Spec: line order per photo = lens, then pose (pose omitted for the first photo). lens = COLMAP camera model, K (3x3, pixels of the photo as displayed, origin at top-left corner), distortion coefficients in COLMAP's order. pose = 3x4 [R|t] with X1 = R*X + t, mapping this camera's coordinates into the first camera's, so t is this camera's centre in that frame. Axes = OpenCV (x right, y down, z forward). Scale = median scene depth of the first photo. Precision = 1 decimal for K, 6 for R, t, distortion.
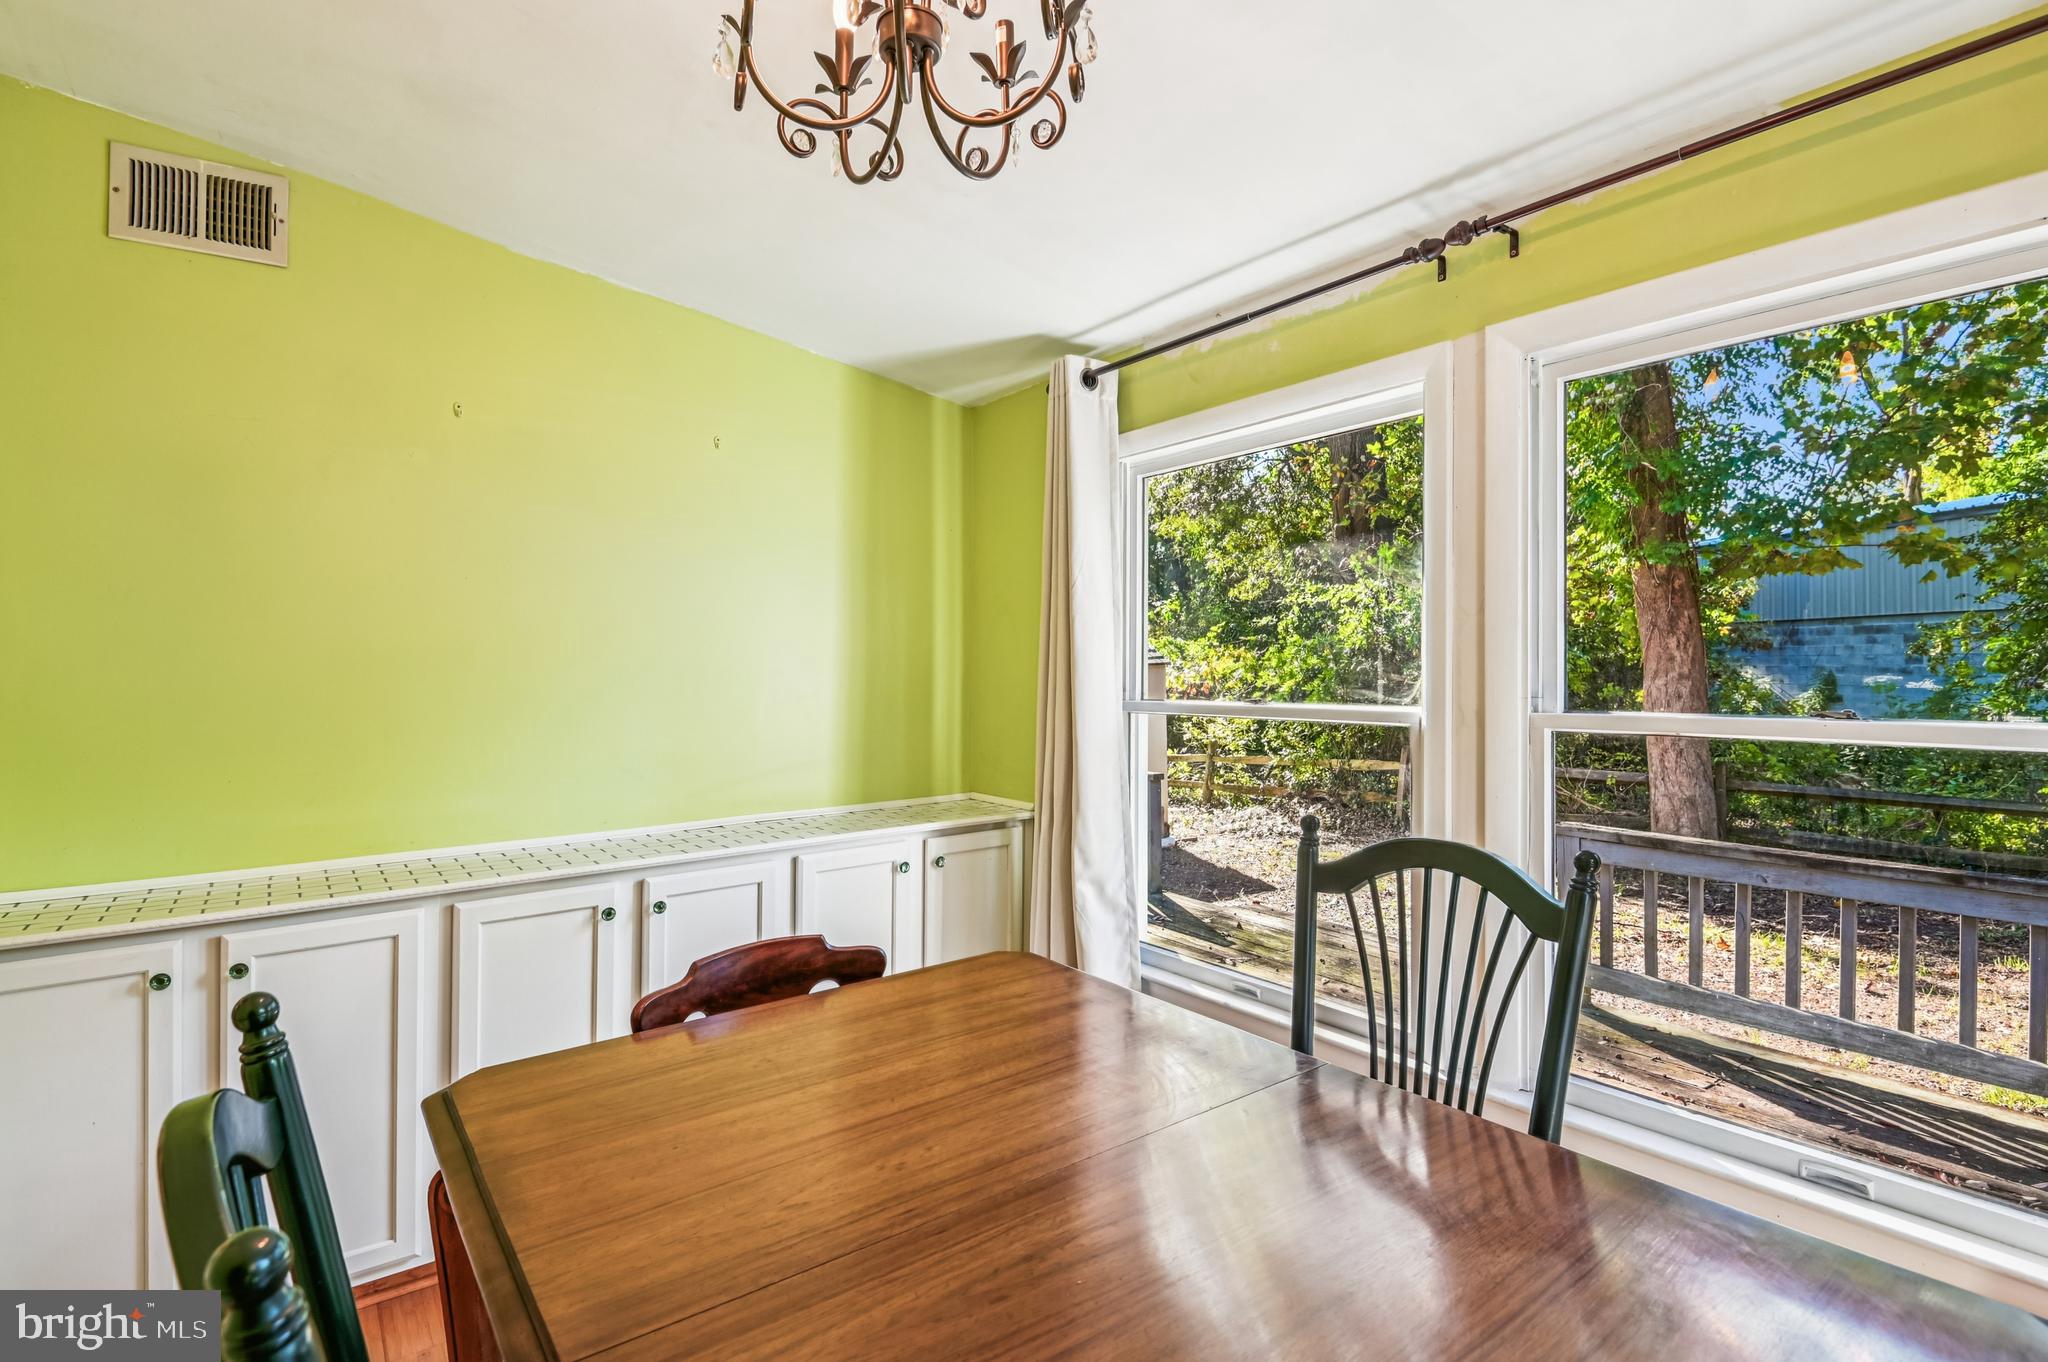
lens RADIAL K [[965.4, 0, 1025.9], [0, 965.4, 672.5], [0, 0, 1]] dist [0.001996, -0.014977]
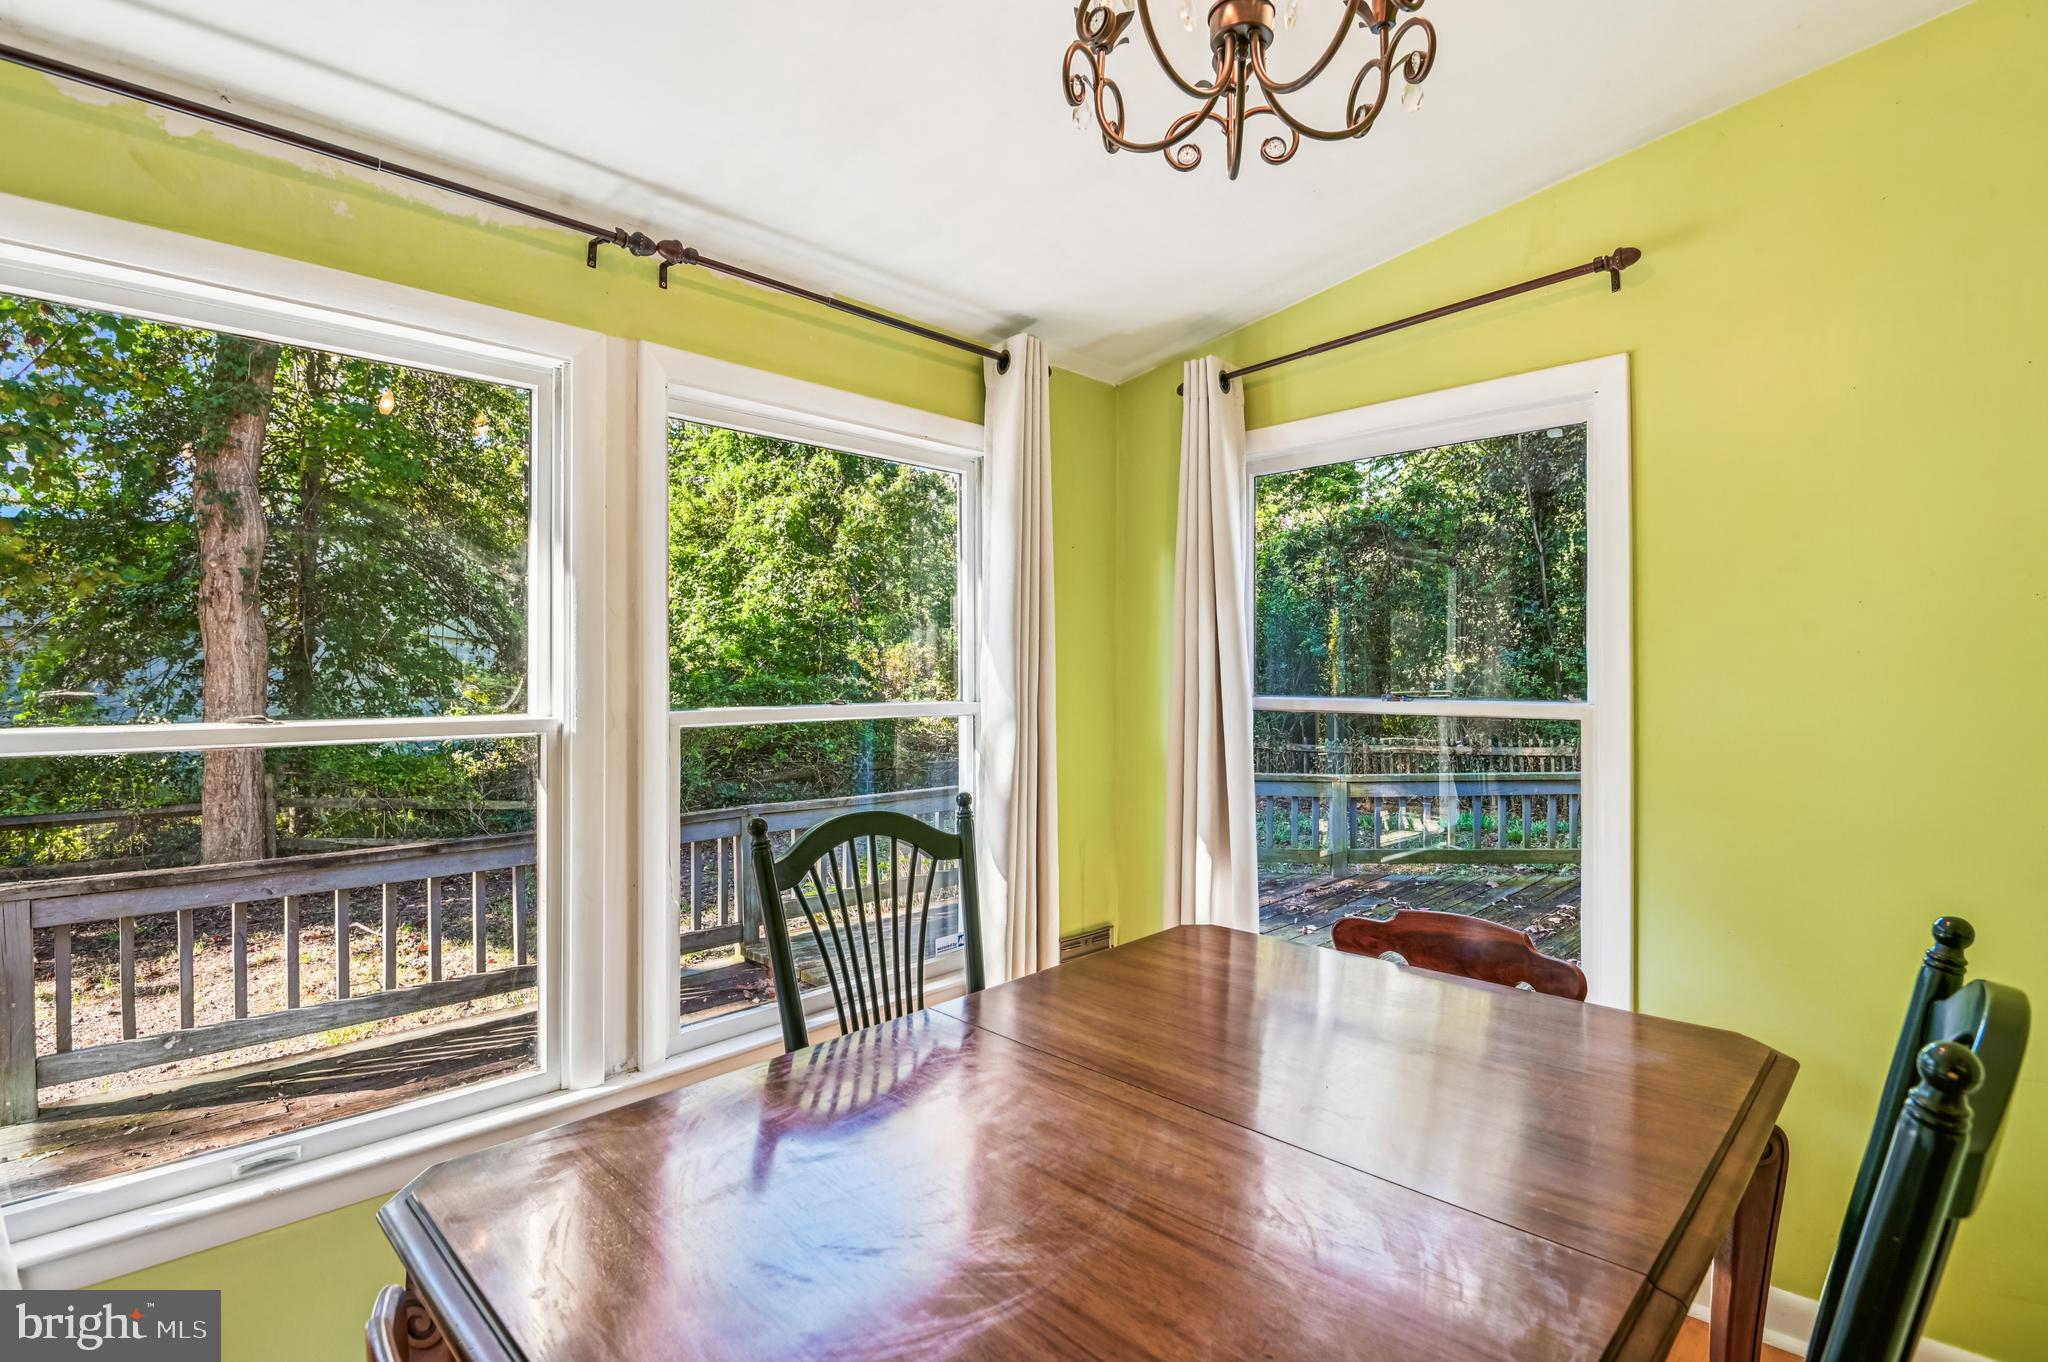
lens RADIAL K [[954.0, 0, 987.4], [0, 954.0, 695.5], [0, 0, 1]] dist [-0.000923, -0.015830]
pose [[-0.111780, -0.014371, 0.993629, -0.339125], [0.009660, 0.999832, 0.015548, 0.005960], [-0.993686, 0.011336, -0.111622, 0.434180]]
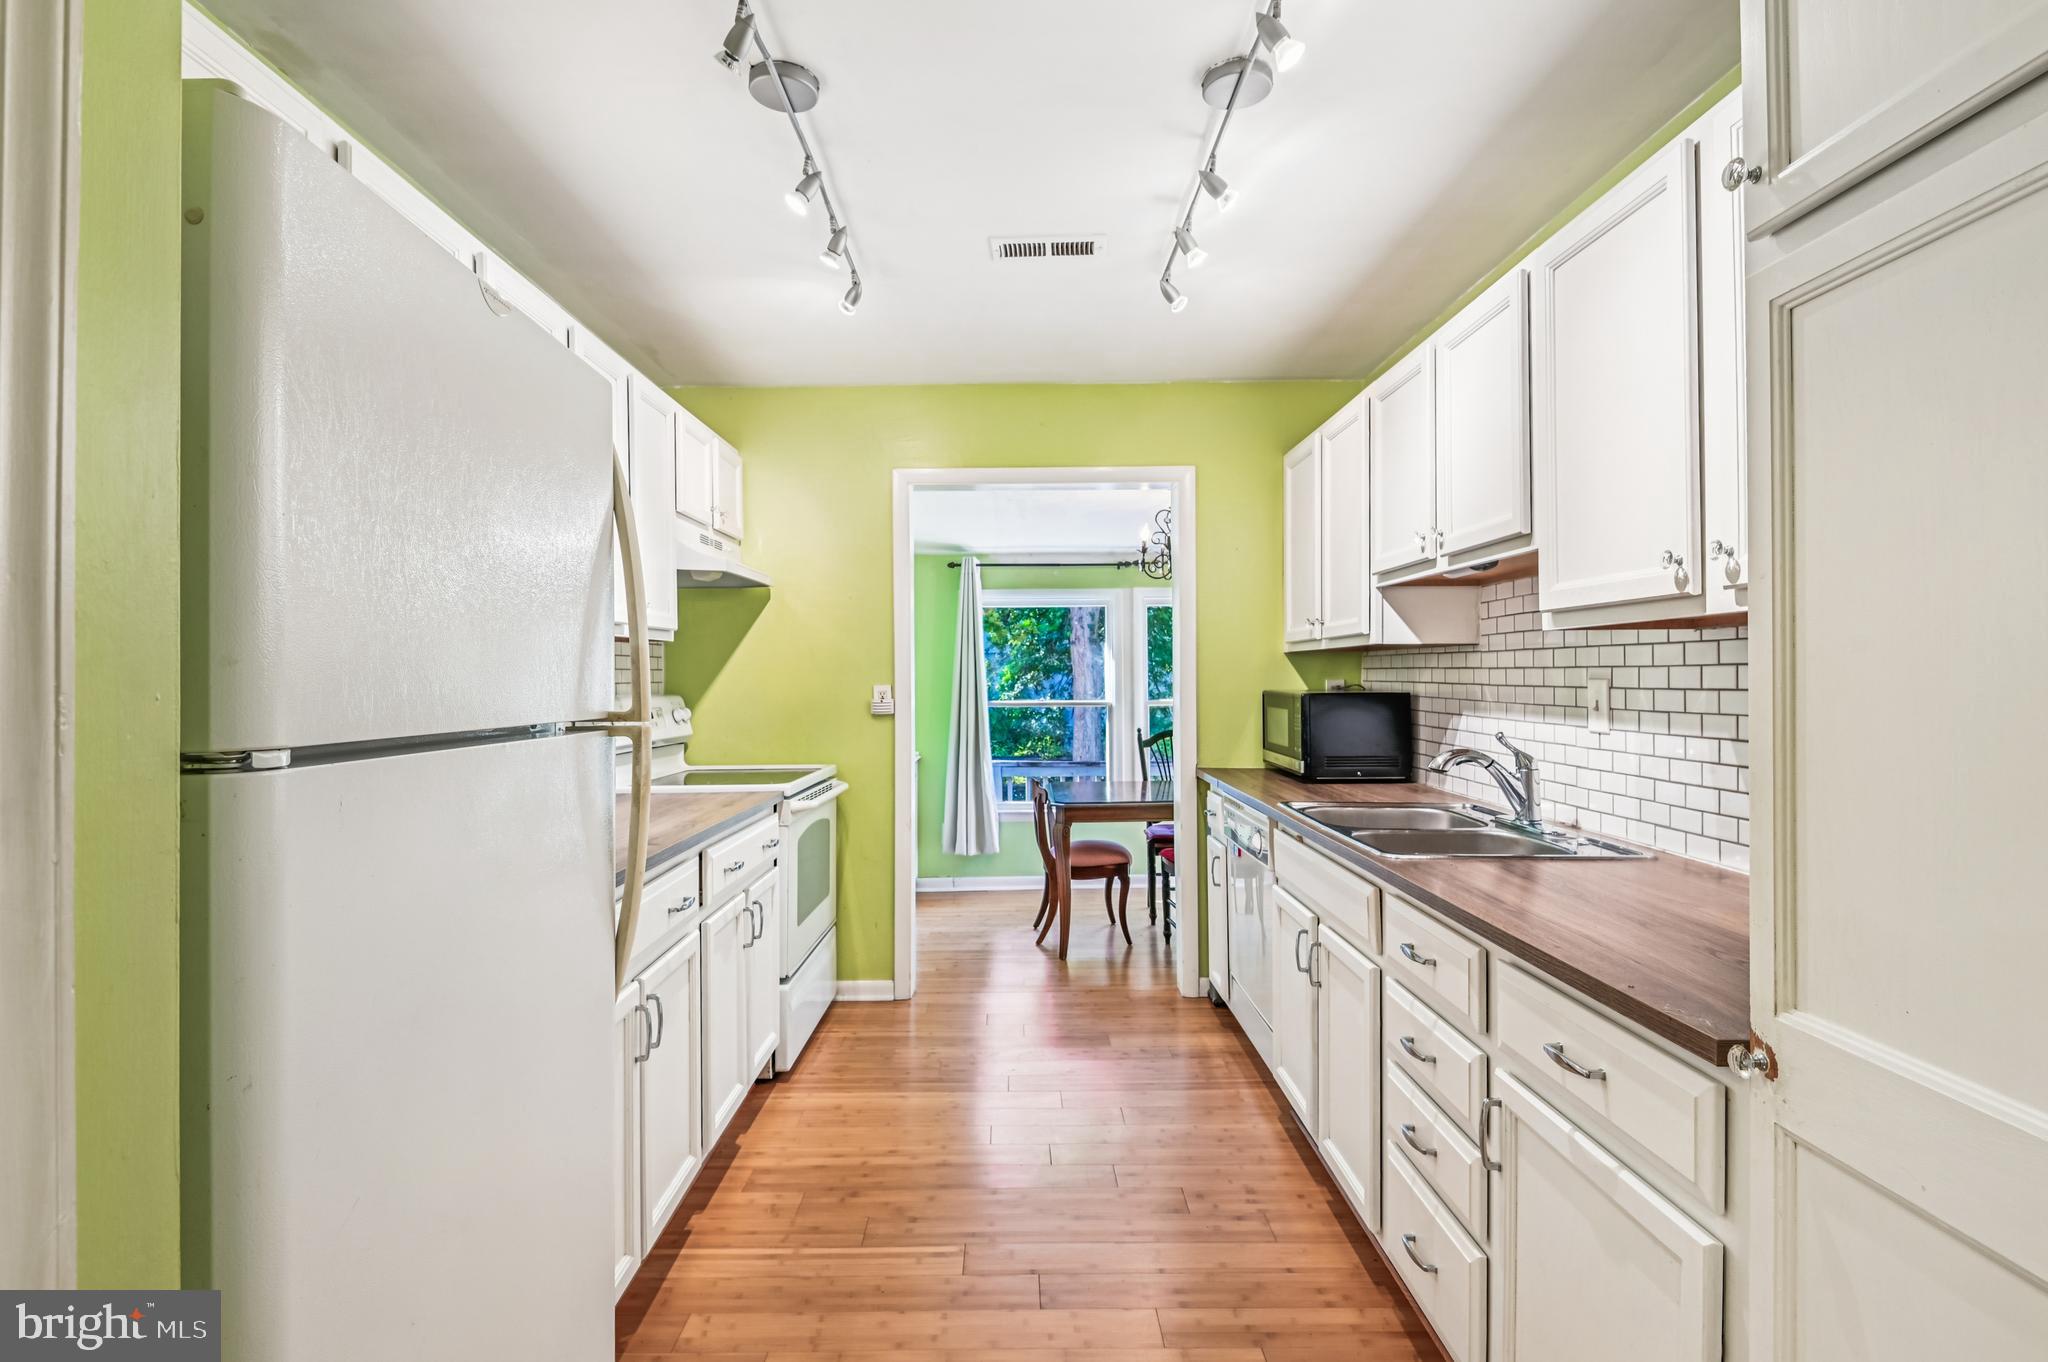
lens RADIAL K [[965.4, 0, 1025.9], [0, 965.4, 672.5], [0, 0, 1]] dist [0.001996, -0.014977]
pose [[0.622548, 0.003491, 0.782574, -1.424875], [0.007619, 0.999916, -0.010522, -0.019077], [-0.782545, 0.012513, 0.622469, -0.499621]]
